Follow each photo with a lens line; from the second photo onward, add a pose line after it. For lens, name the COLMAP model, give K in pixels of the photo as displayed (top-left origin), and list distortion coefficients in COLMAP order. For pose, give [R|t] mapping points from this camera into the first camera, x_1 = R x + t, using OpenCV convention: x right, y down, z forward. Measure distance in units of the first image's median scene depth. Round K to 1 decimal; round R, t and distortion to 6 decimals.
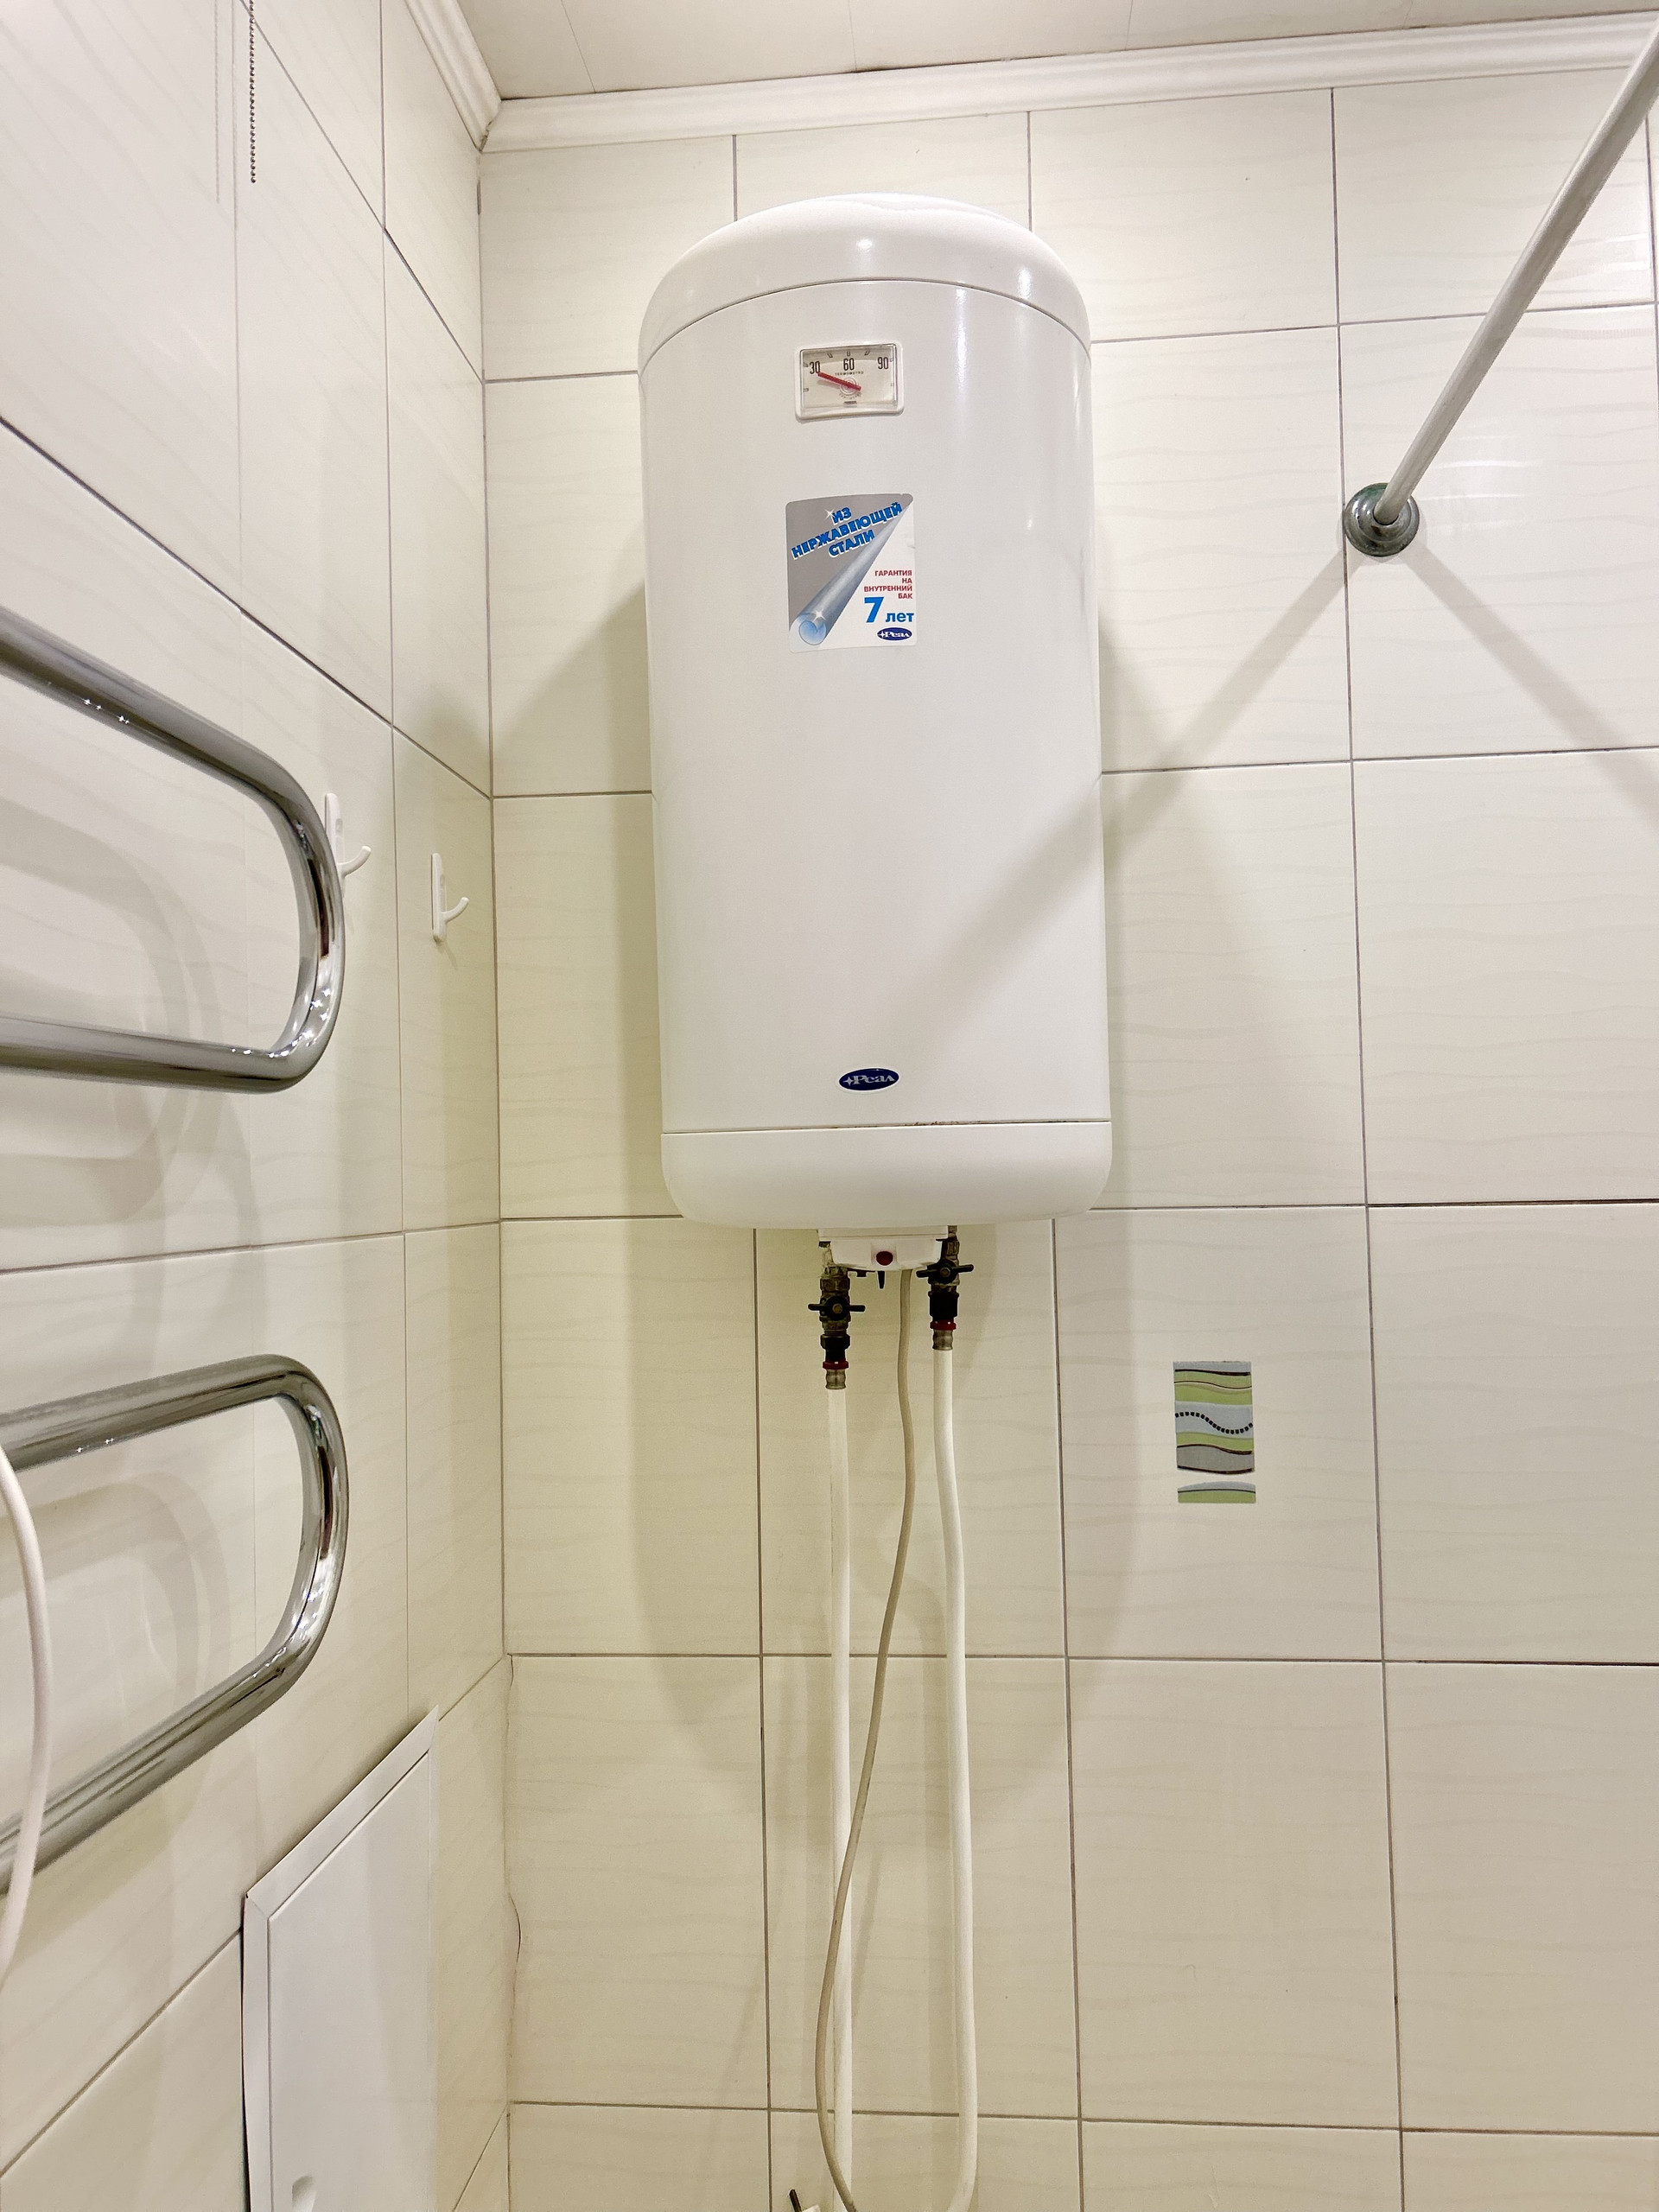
lens RADIAL K [[1654.9, 0, 832.0], [0, 1654.9, 1110.5], [0, 0, 1]] dist [0.051489, -0.063707]
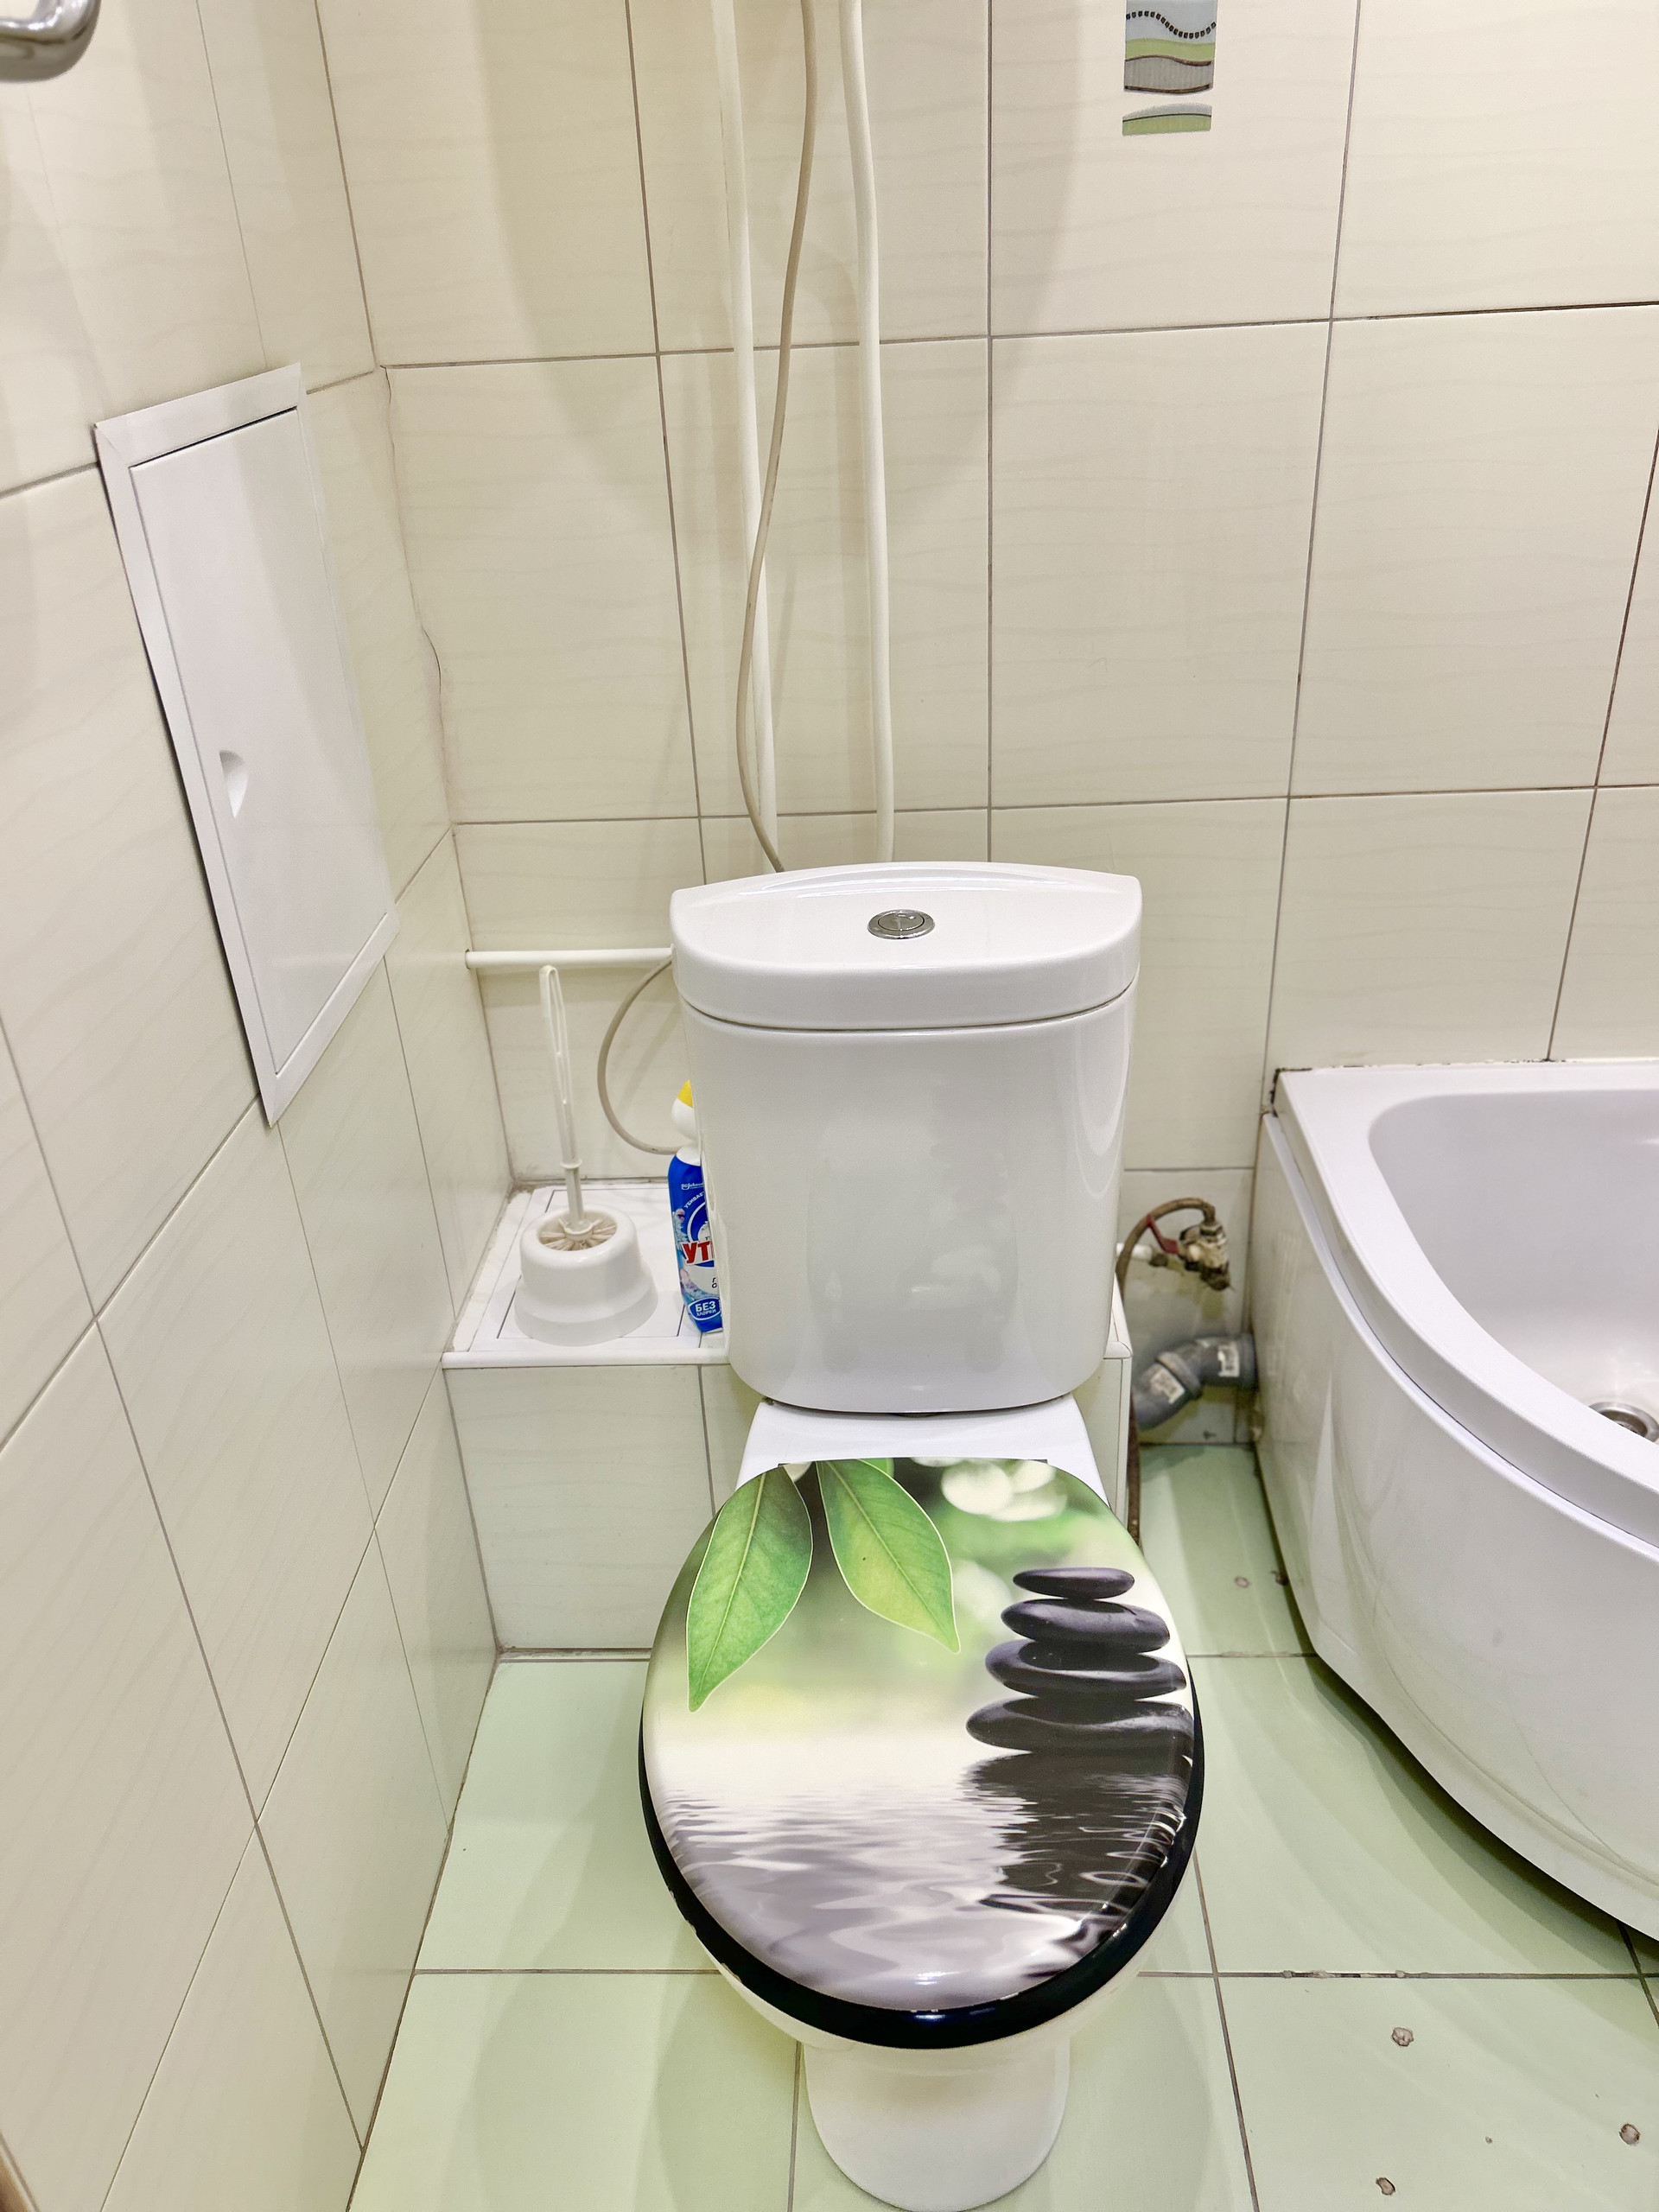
lens RADIAL K [[1654.9, 0, 822.6], [0, 1654.9, 1098.7], [0, 0, 1]] dist [0.051489, -0.063707]
pose [[0.998746, -0.044723, 0.022491, 0.009313], [0.027109, 0.860889, 0.508071, 0.219799], [-0.042085, -0.506824, 0.861022, -0.002055]]
